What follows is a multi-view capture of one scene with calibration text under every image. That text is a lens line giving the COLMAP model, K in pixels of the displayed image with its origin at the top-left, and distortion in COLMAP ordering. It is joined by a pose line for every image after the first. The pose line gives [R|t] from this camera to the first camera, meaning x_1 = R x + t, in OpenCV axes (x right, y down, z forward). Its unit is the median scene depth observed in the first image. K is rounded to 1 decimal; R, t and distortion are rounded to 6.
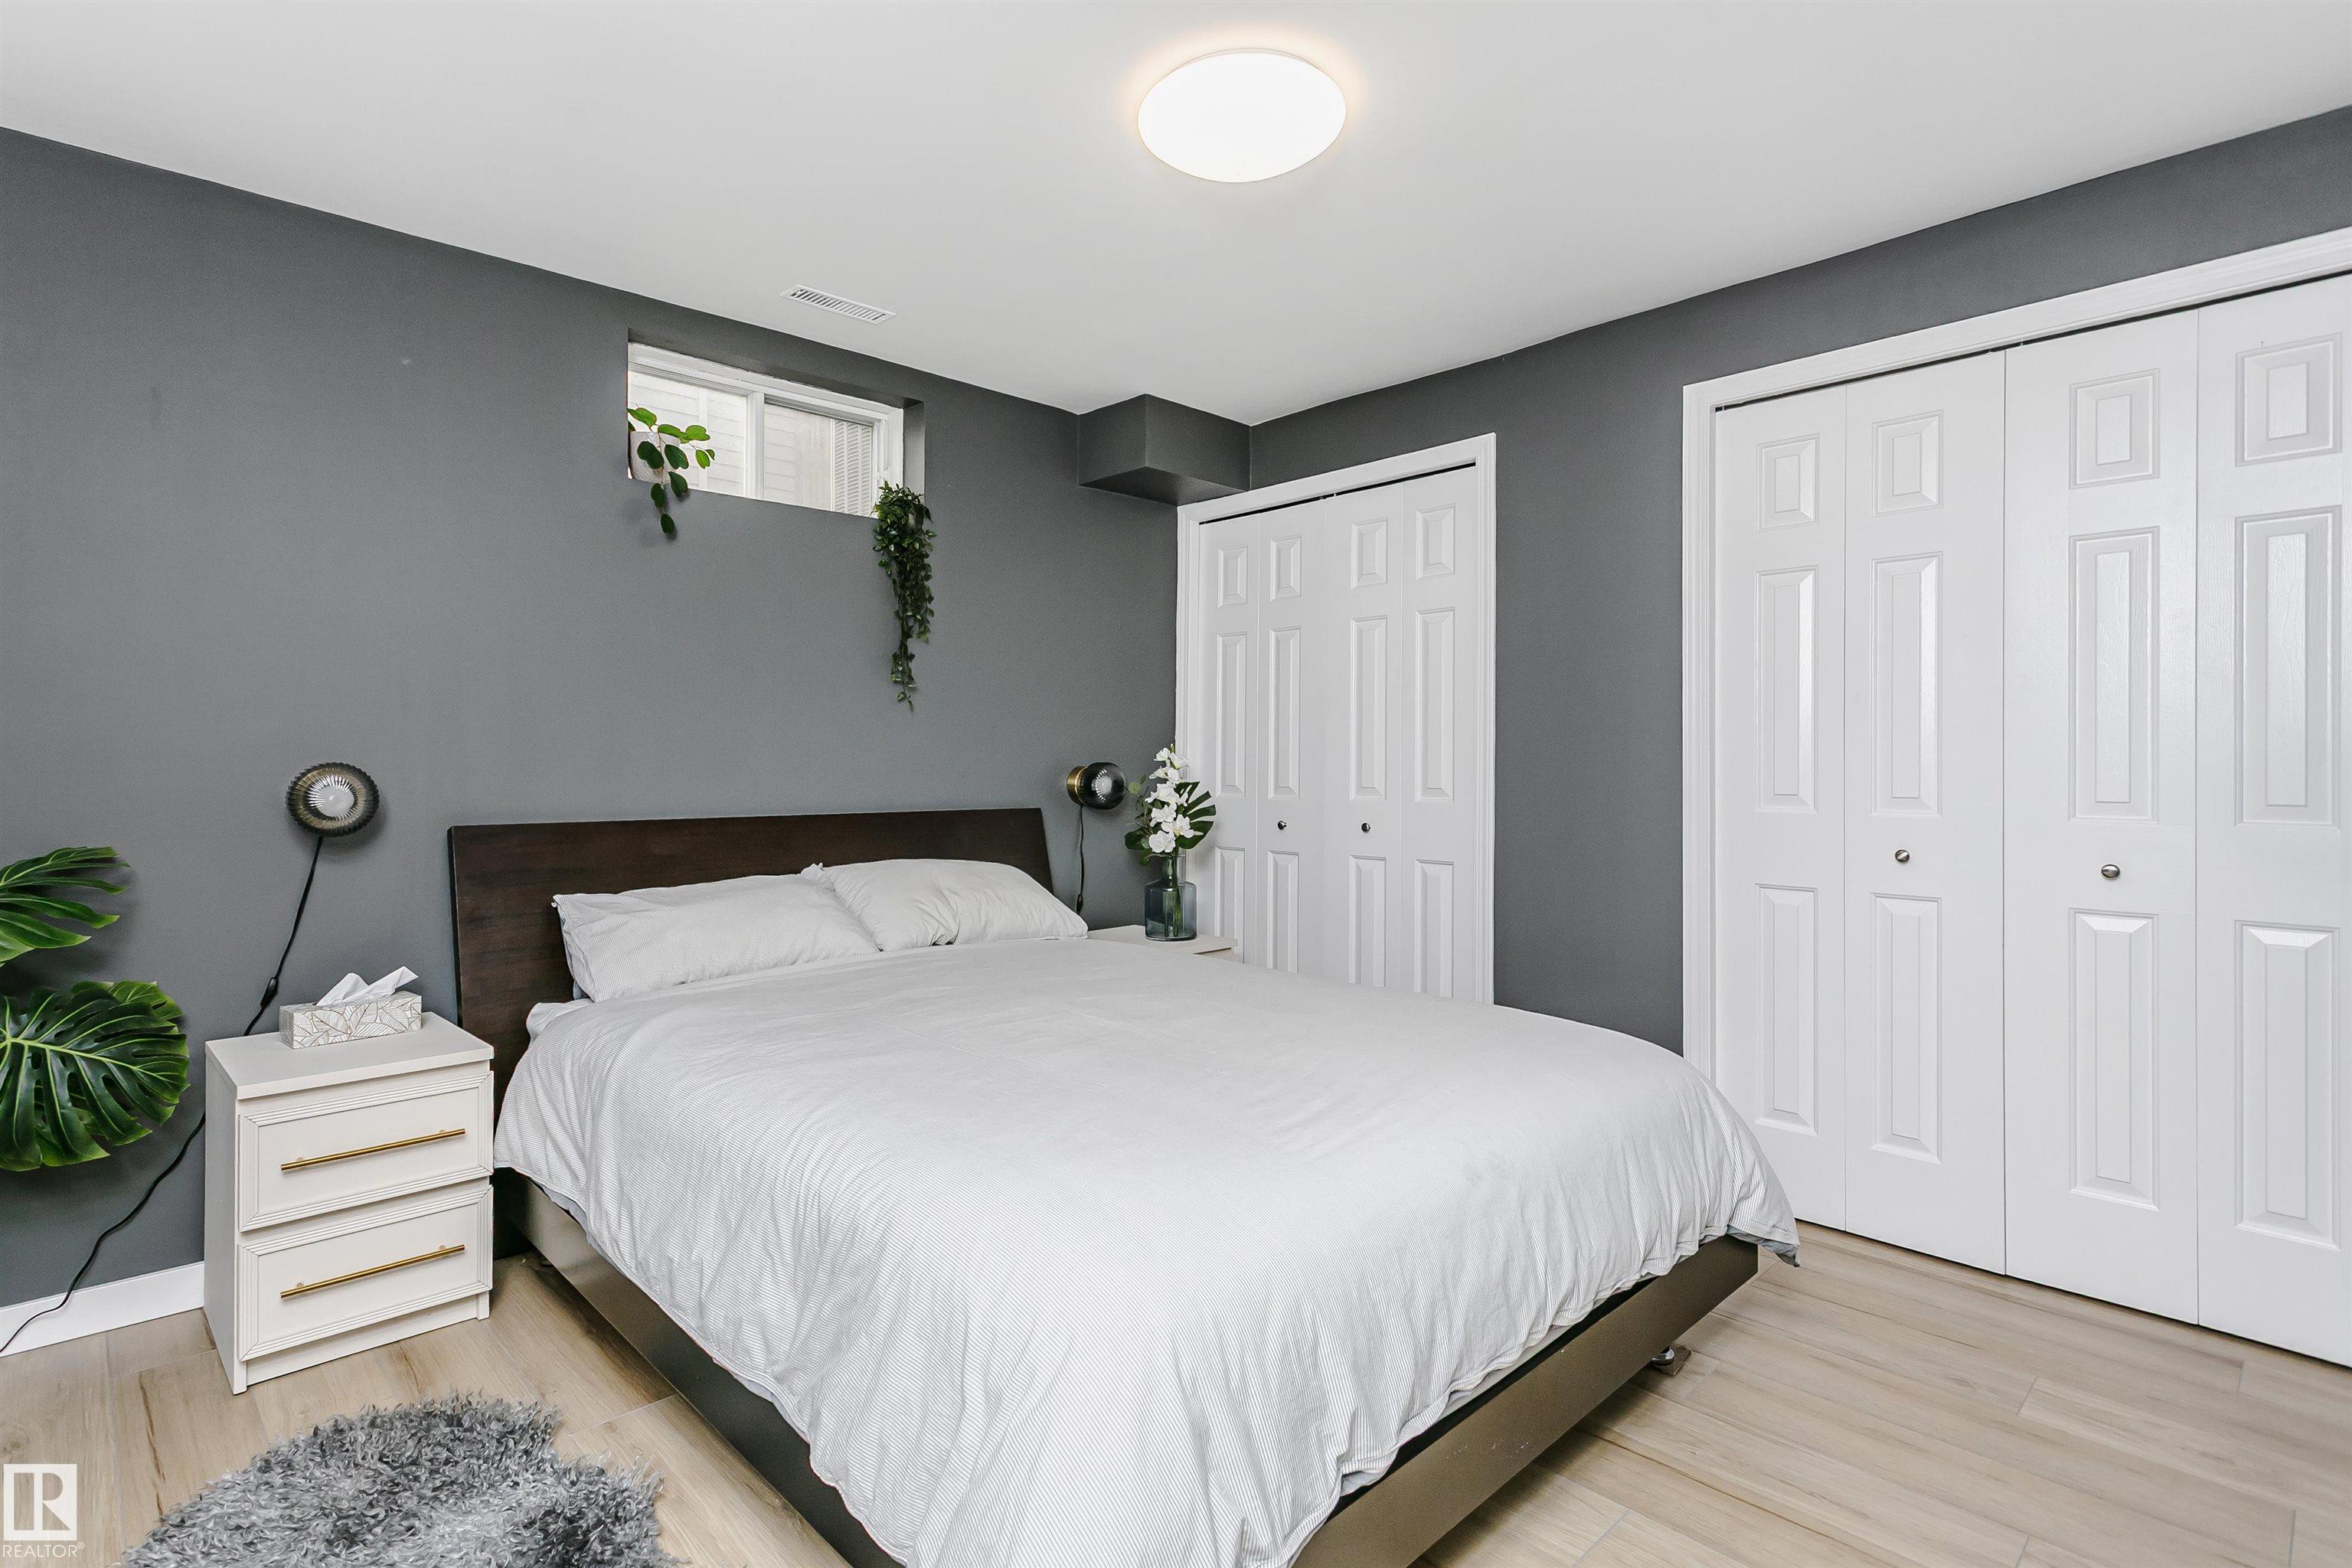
lens RADIAL K [[1144.1, 0, 1153.5], [0, 1144.1, 774.7], [0, 0, 1]] dist [0.008235, -0.000596]
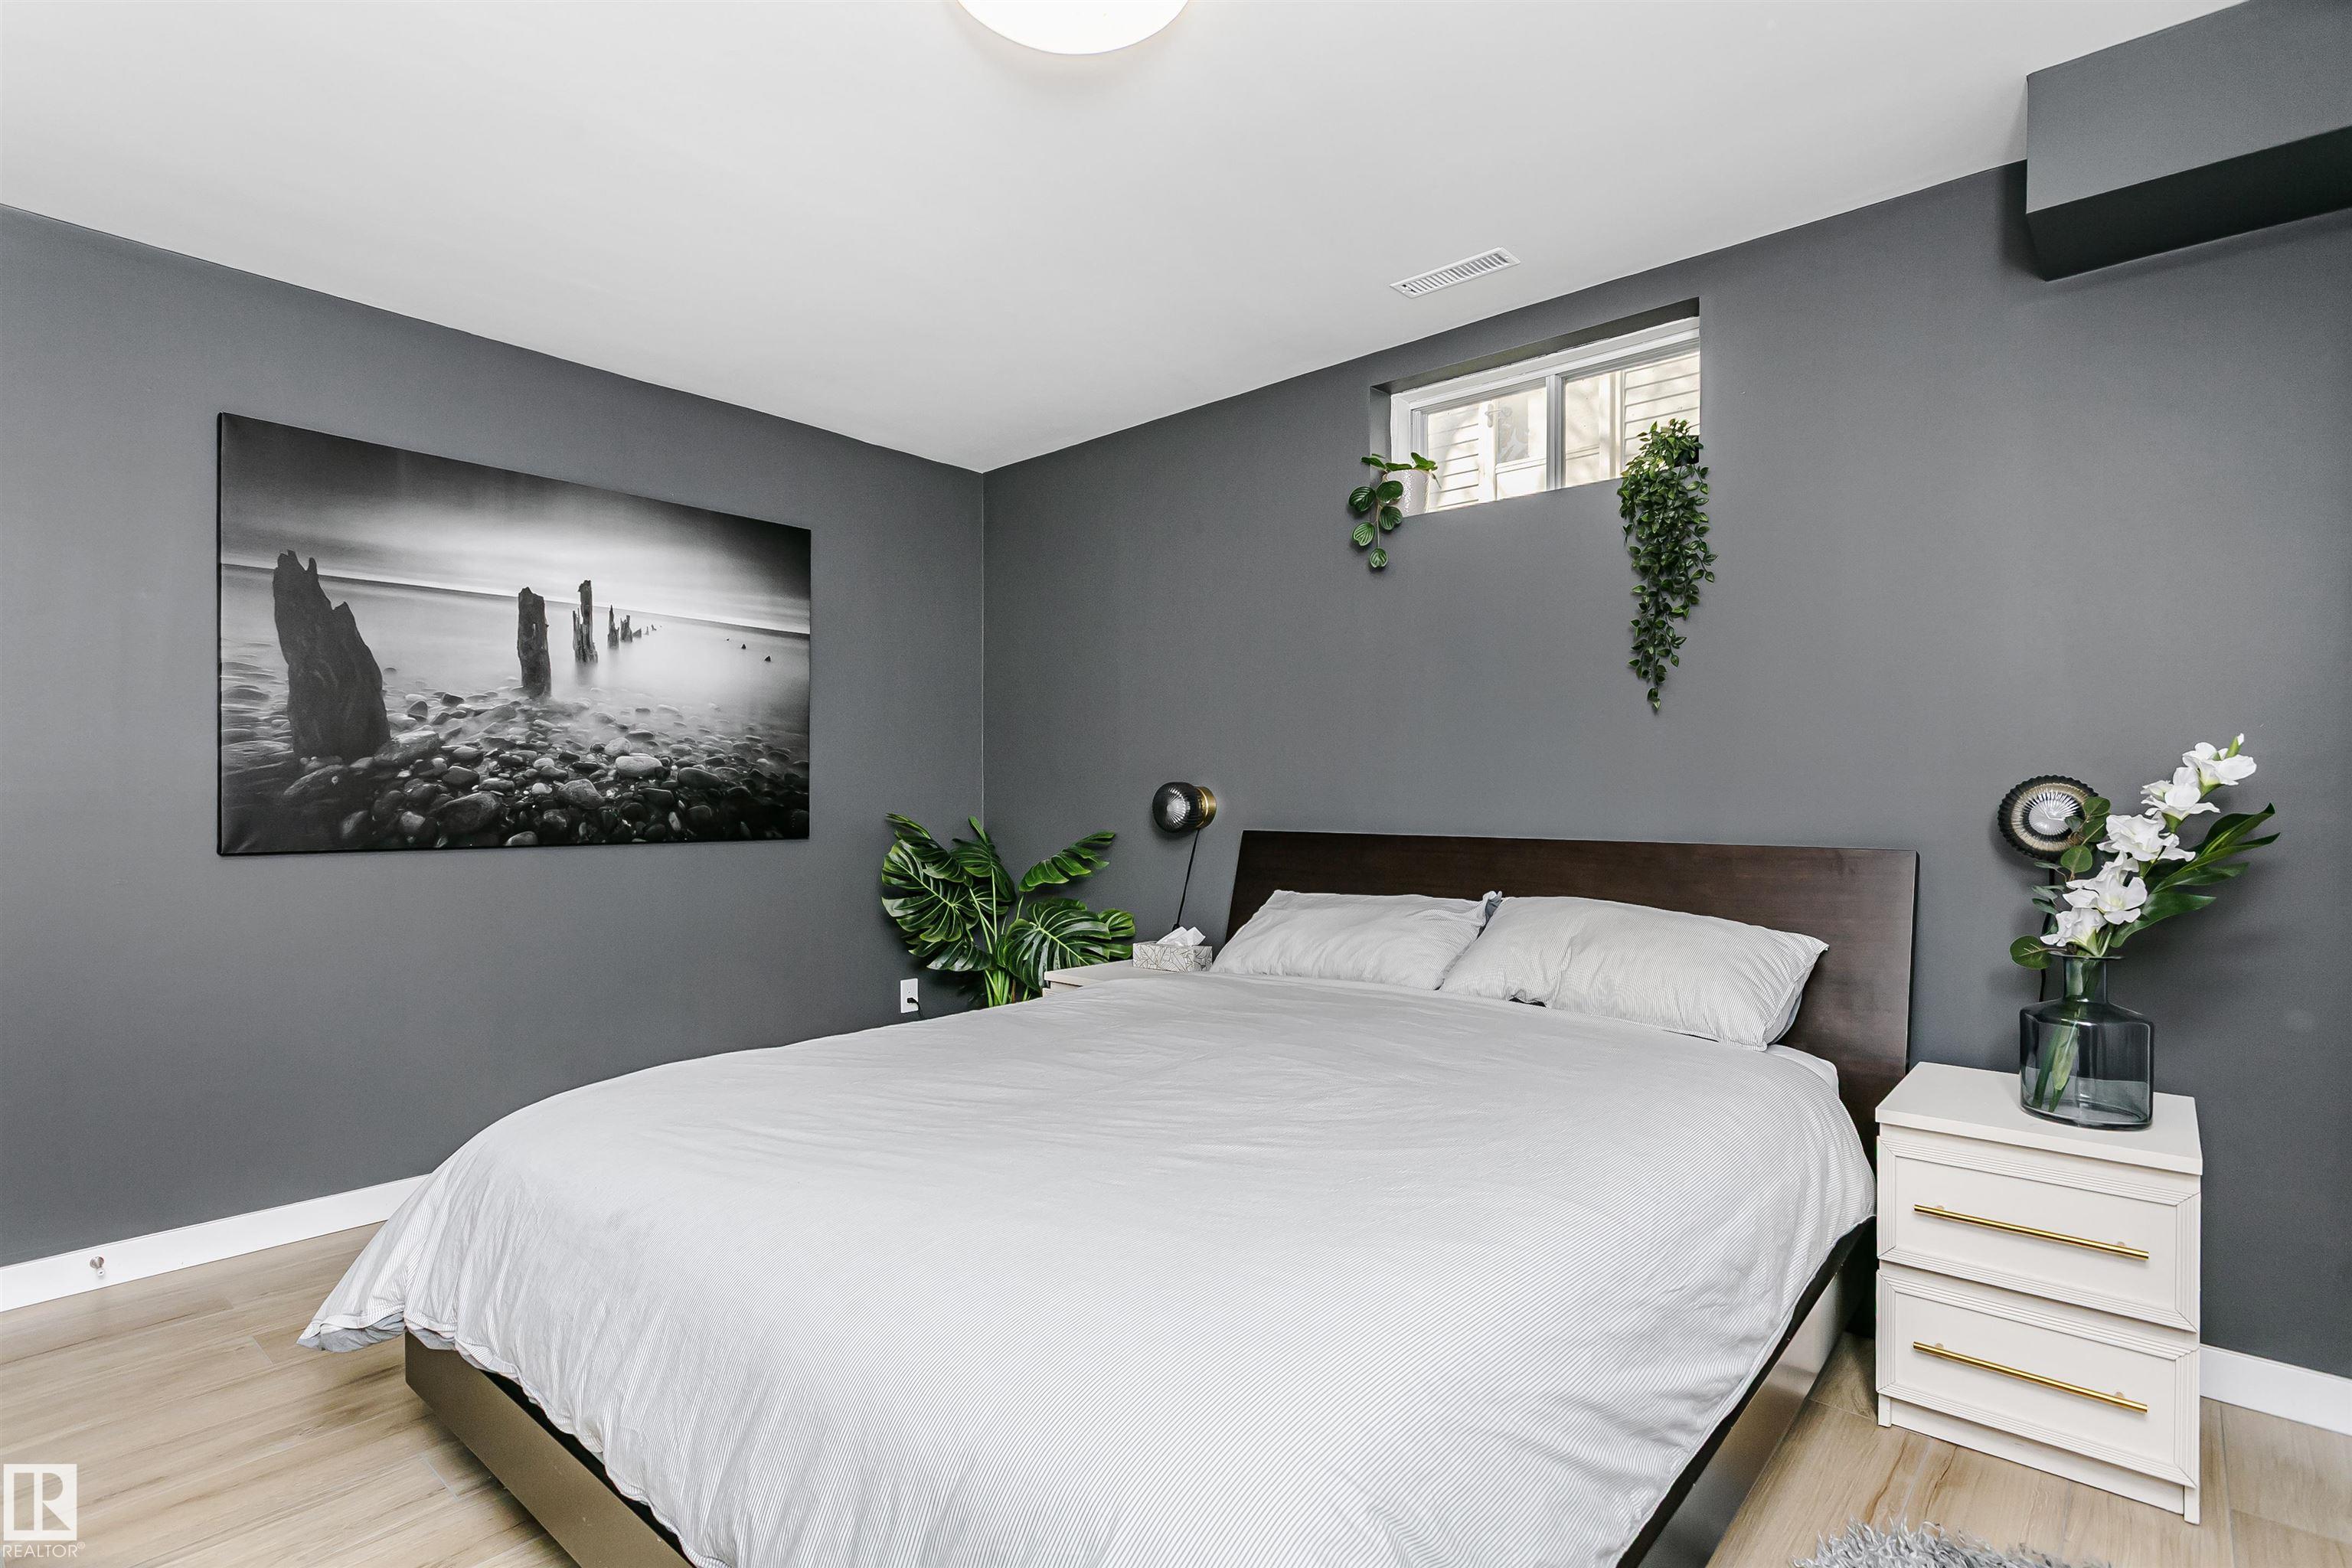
lens RADIAL K [[1144.1, 0, 1153.5], [0, 1144.1, 774.7], [0, 0, 1]] dist [0.008235, -0.000596]
pose [[0.087450, -0.011464, -0.996103, 0.551771], [0.000525, 0.999934, -0.011462, -0.004272], [0.996169, 0.000480, 0.087450, 0.621704]]
